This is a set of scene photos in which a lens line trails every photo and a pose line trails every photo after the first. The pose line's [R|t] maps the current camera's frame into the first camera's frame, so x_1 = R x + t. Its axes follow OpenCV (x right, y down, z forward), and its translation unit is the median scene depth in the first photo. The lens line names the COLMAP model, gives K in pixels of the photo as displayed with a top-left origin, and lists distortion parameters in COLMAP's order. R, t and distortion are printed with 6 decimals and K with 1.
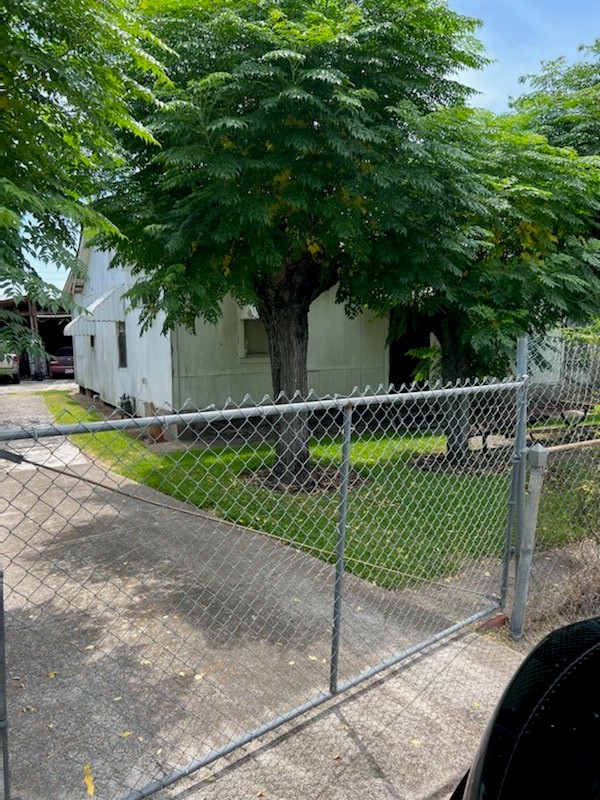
lens RADIAL K [[602.5, 0, 300.0], [0, 602.5, 400.0], [0, 0, 1]] dist [0.099352, -0.146391]
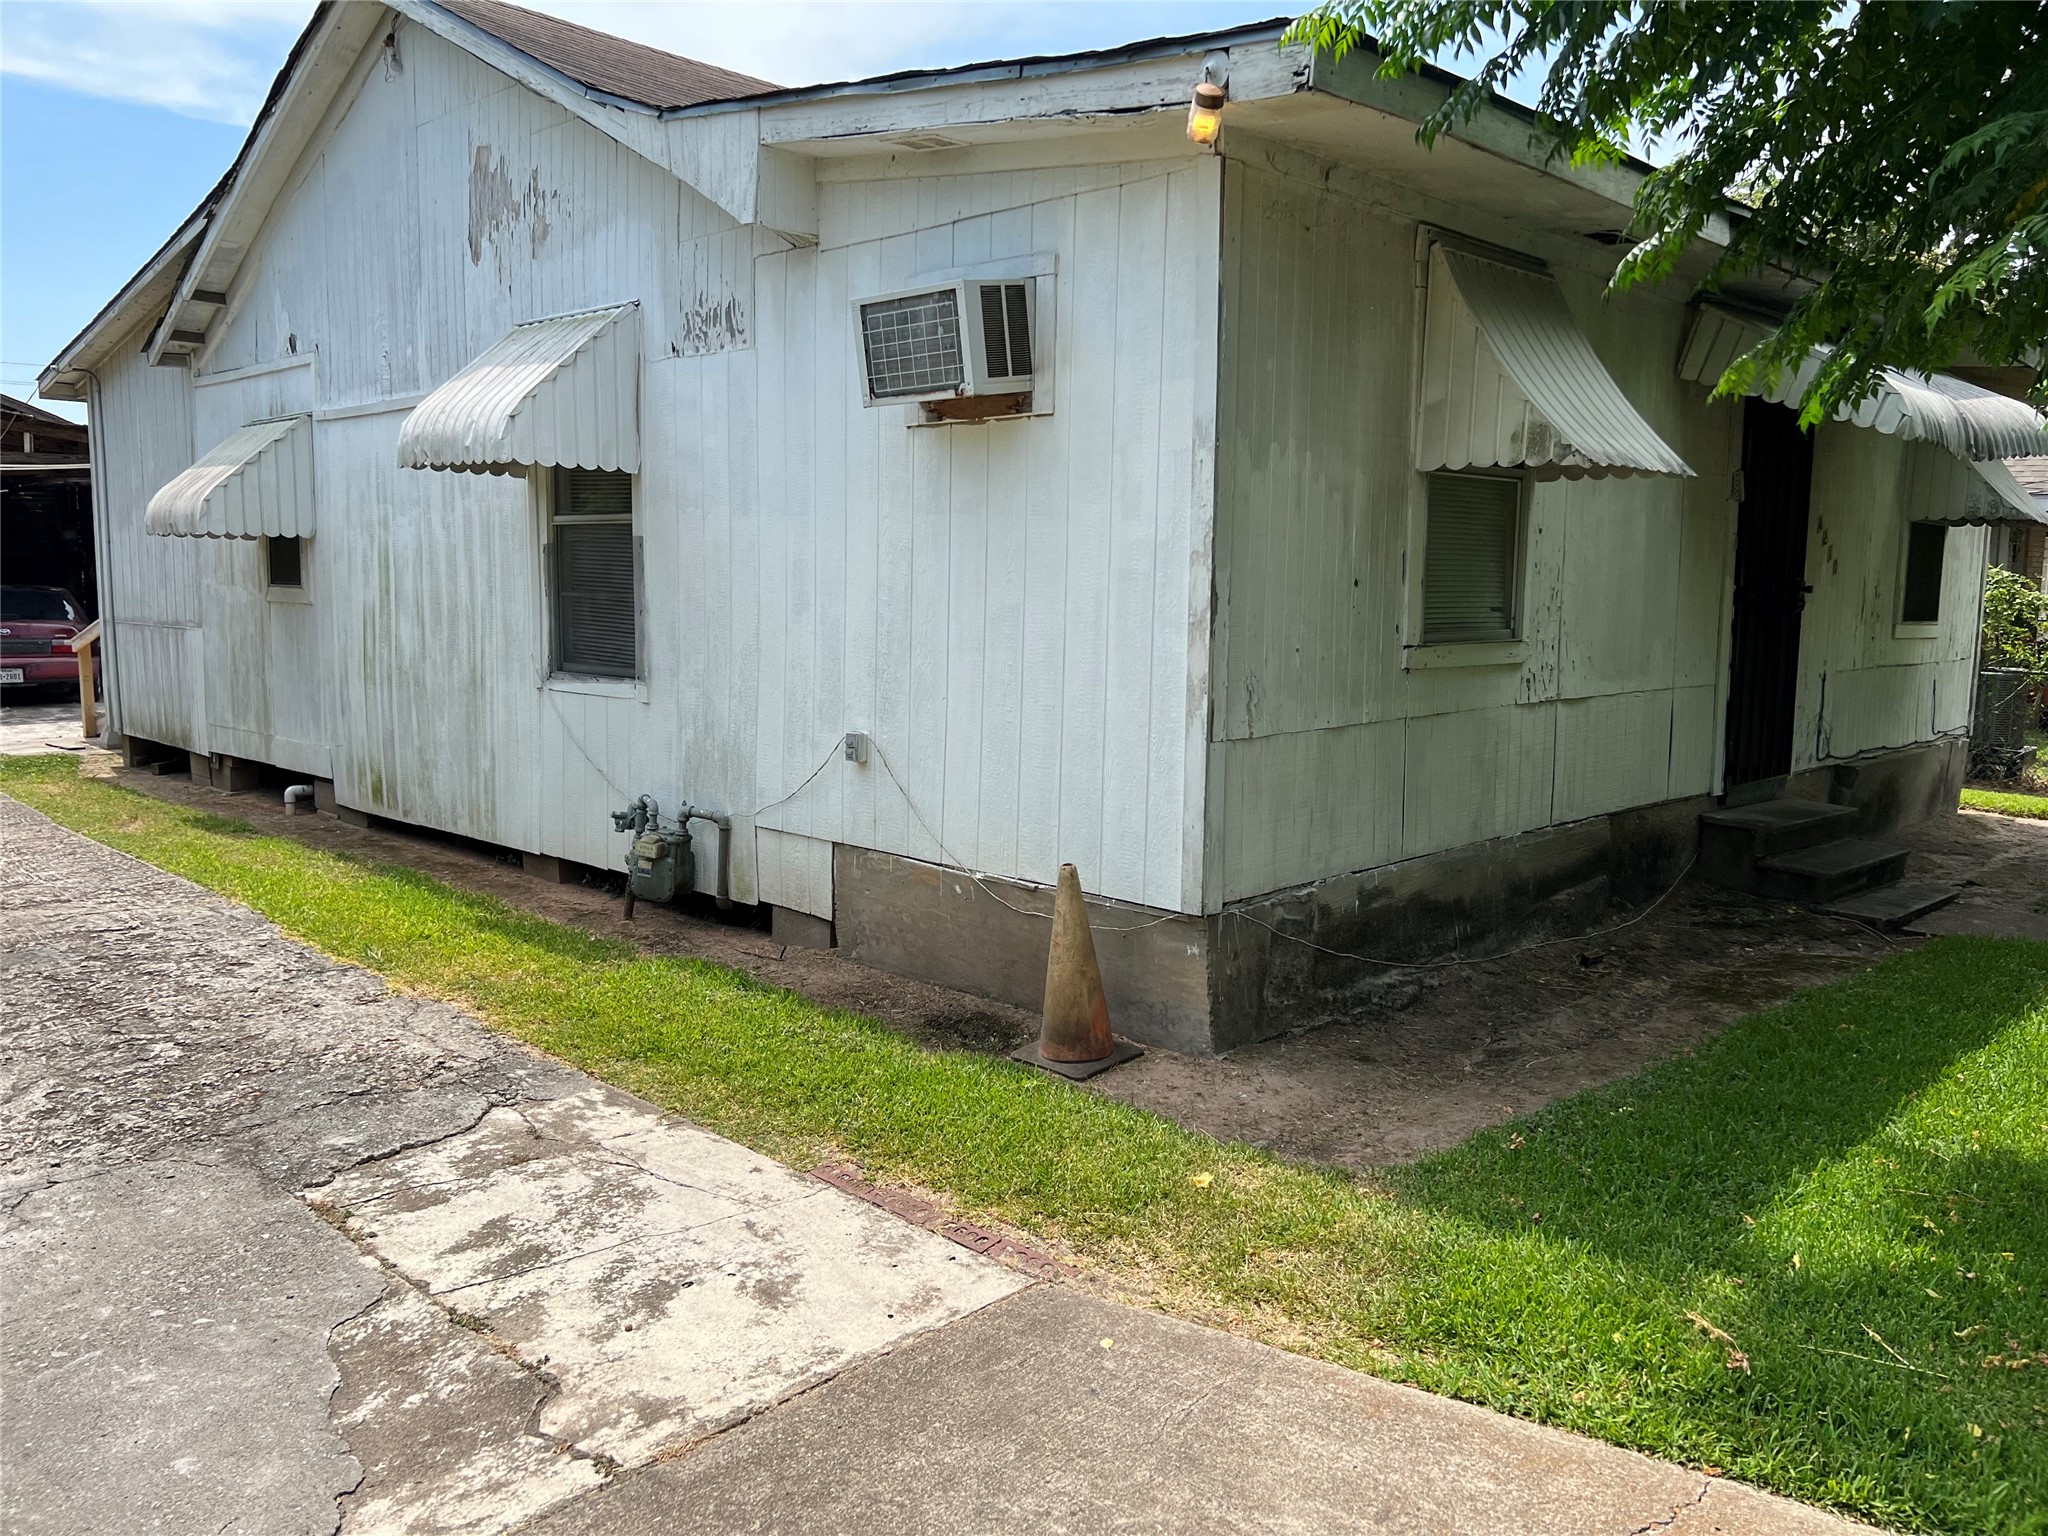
lens RADIAL K [[1542.3, 0, 1024.0], [0, 1542.3, 768.0], [0, 0, 1]] dist [0.099352, -0.146391]
pose [[0.950847, -0.014741, 0.309310, -0.384129], [0.009906, 0.999803, 0.017196, -0.034933], [-0.309502, -0.013286, 0.950806, 0.479353]]
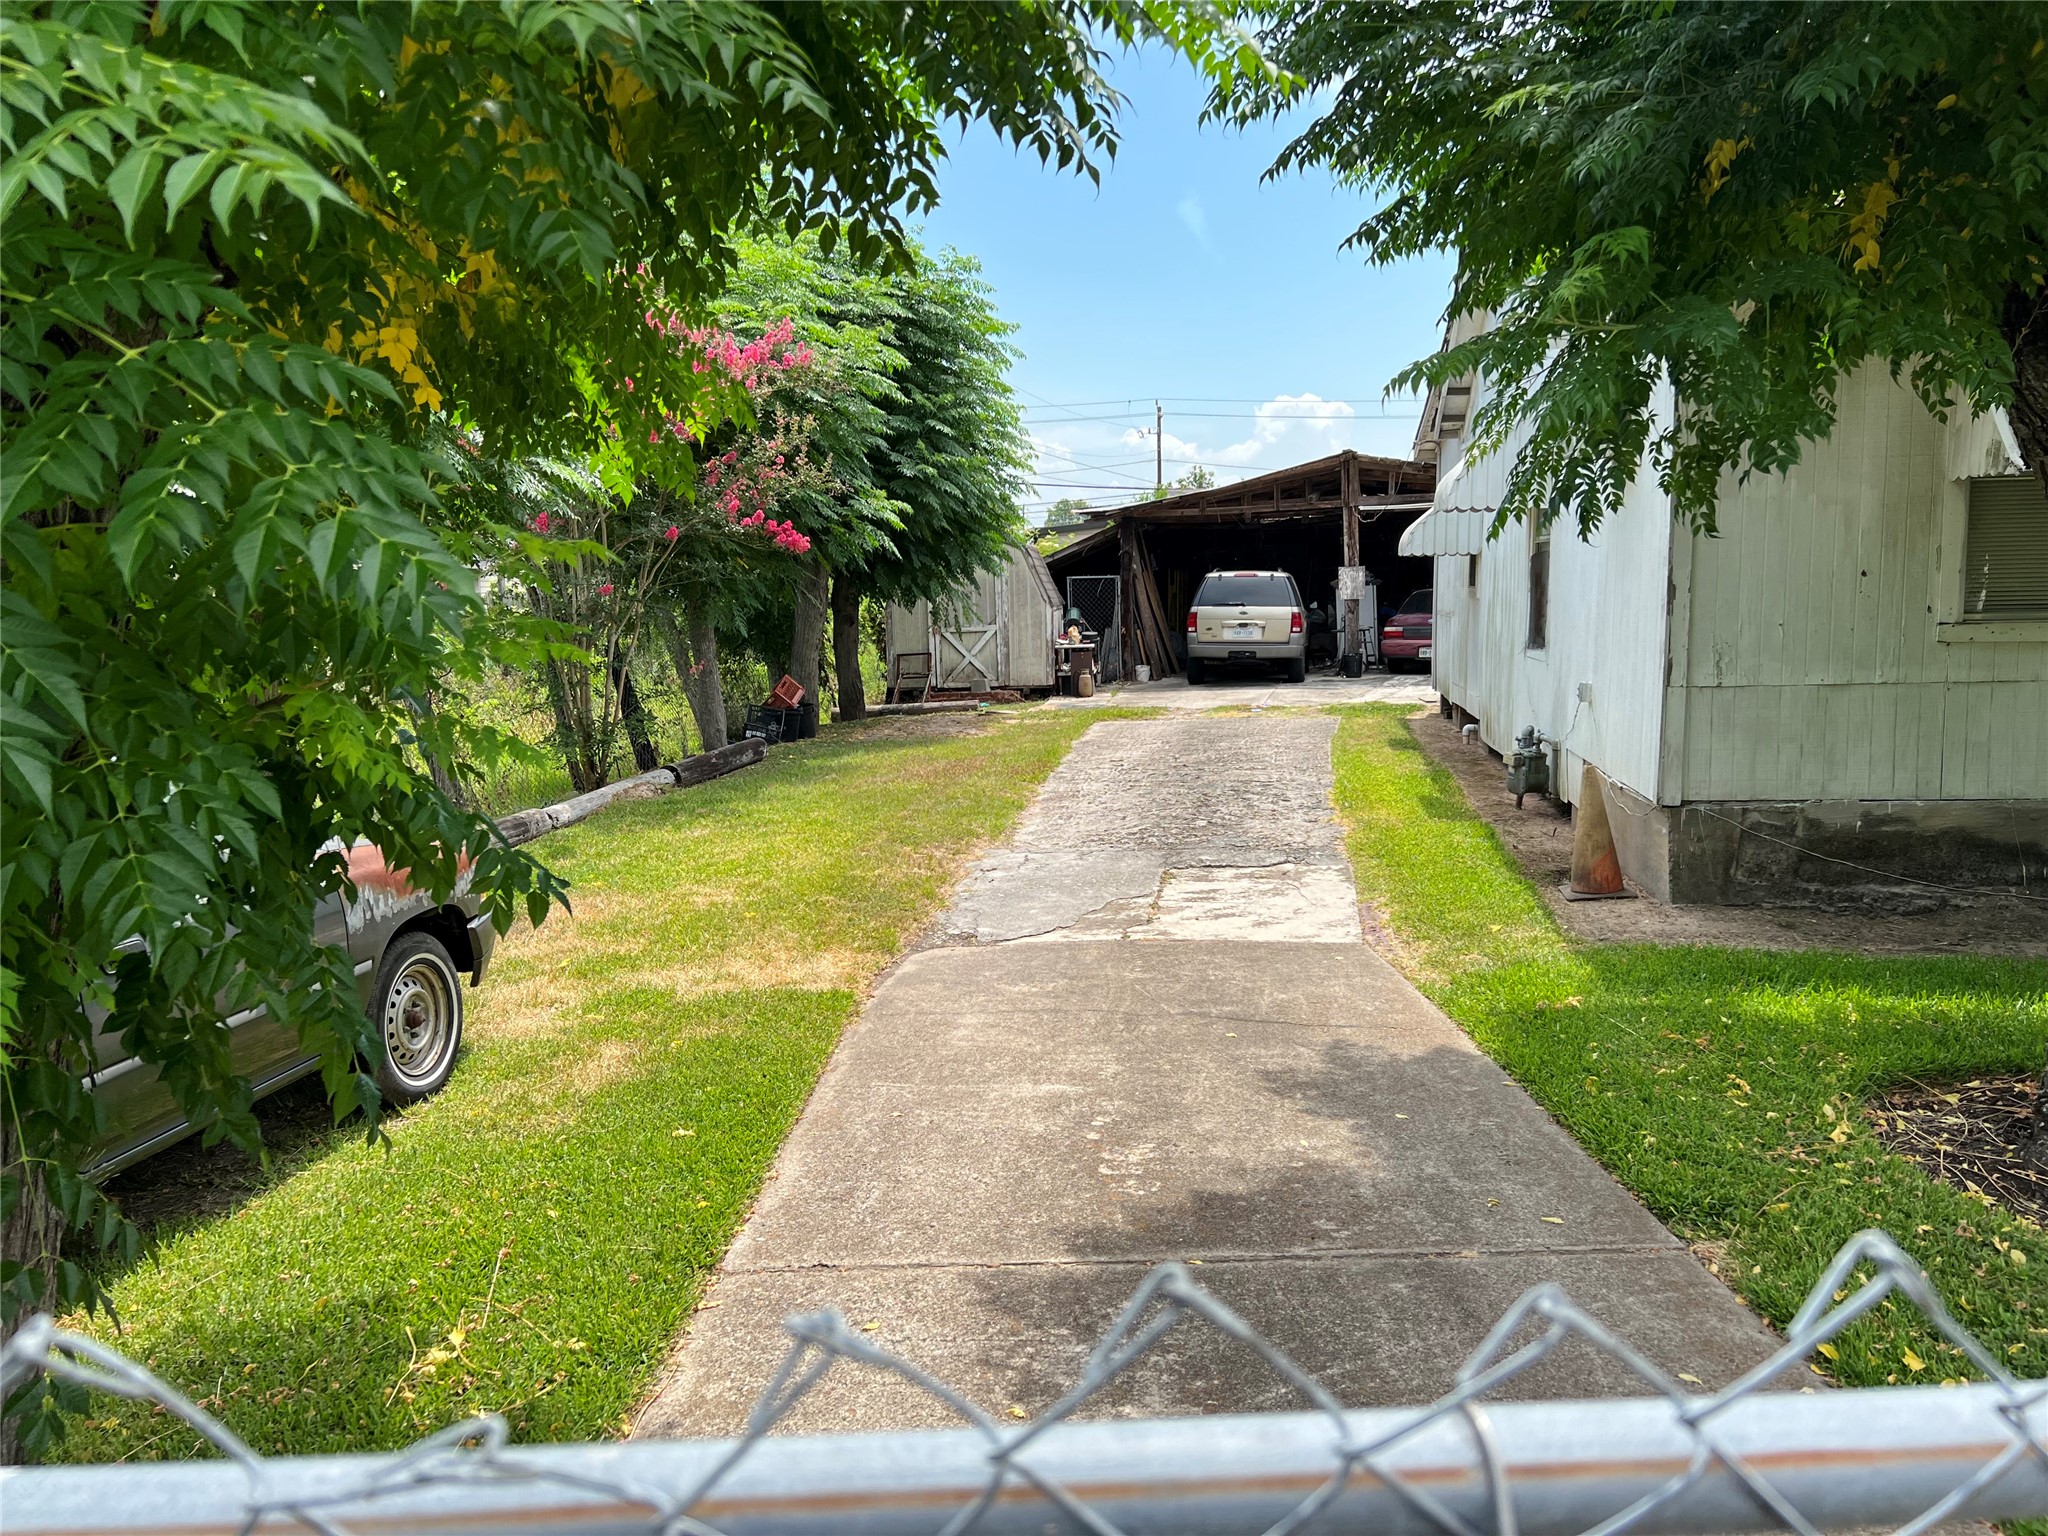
lens RADIAL K [[1542.3, 0, 1024.0], [0, 1542.3, 768.0], [0, 0, 1]] dist [0.099352, -0.146391]
pose [[0.798366, 0.073339, -0.597690, -0.002261], [-0.057557, 0.997305, 0.045493, -0.013230], [0.599416, -0.001919, 0.800435, 0.184345]]
